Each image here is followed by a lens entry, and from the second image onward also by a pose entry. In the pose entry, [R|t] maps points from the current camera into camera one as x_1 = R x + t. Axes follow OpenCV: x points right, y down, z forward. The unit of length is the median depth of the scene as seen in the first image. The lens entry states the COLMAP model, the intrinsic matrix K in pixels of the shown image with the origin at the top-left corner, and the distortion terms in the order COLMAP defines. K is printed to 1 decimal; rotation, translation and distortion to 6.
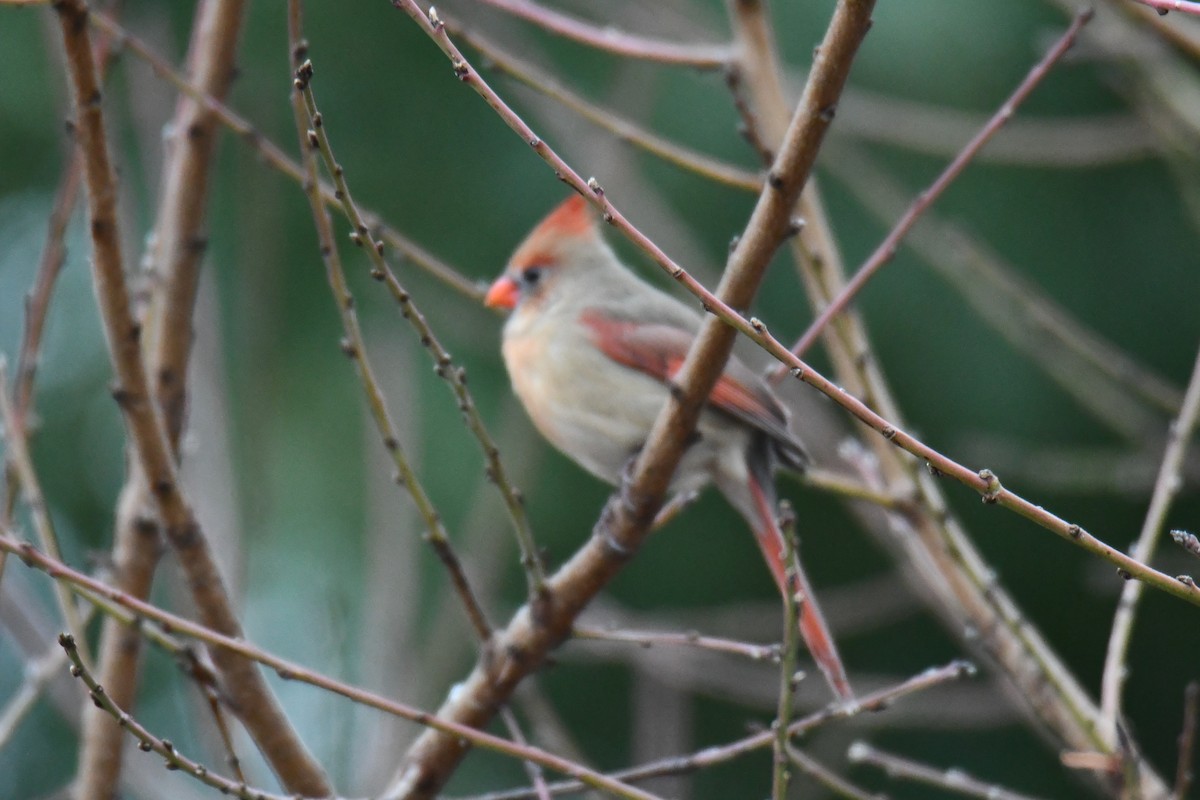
lens RADIAL K [[7456.2, 0, 600.0], [0, 7456.2, 400.0], [0, 0, 1]] dist [0.108414, -20.520134]
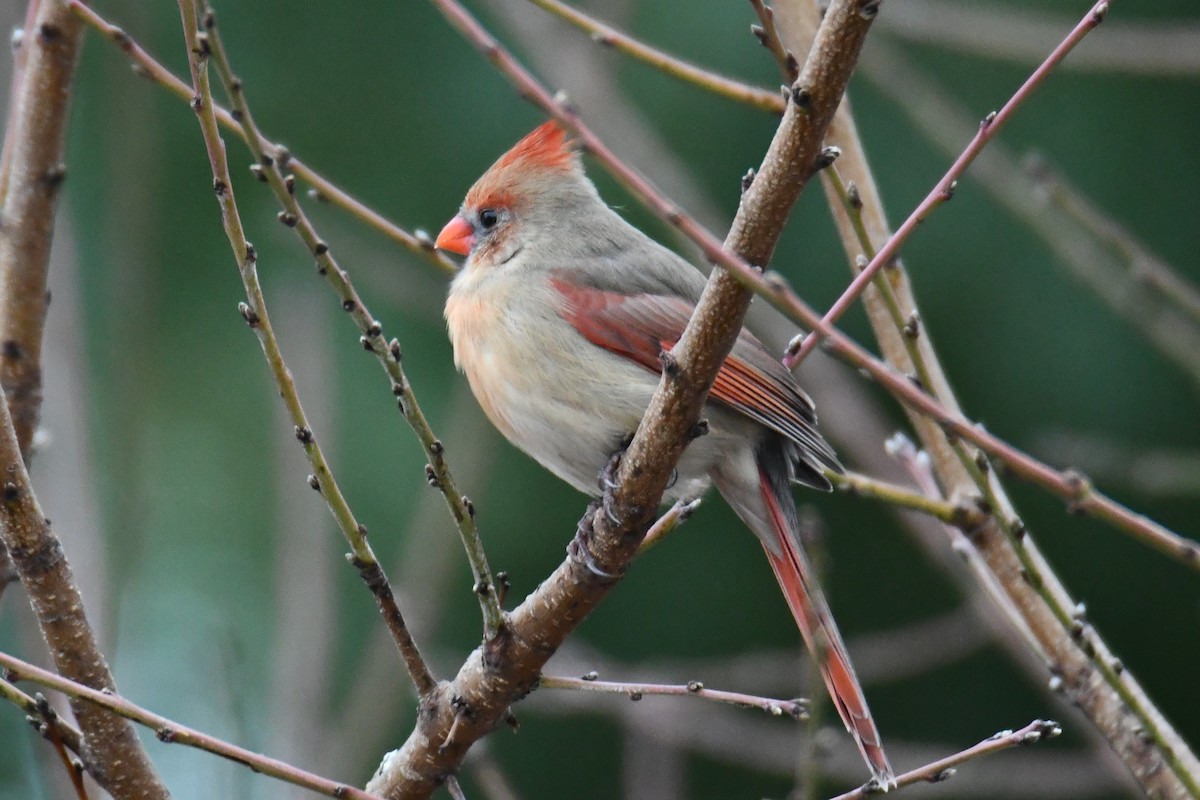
lens RADIAL K [[7456.2, 0, 600.0], [0, 7456.2, 400.0], [0, 0, 1]] dist [0.108414, -20.520134]
pose [[0.999979, -0.000225, 0.006437, -0.002299], [0.000284, 0.999958, -0.009182, 0.009073], [-0.006434, 0.009184, 0.999937, 0.226264]]
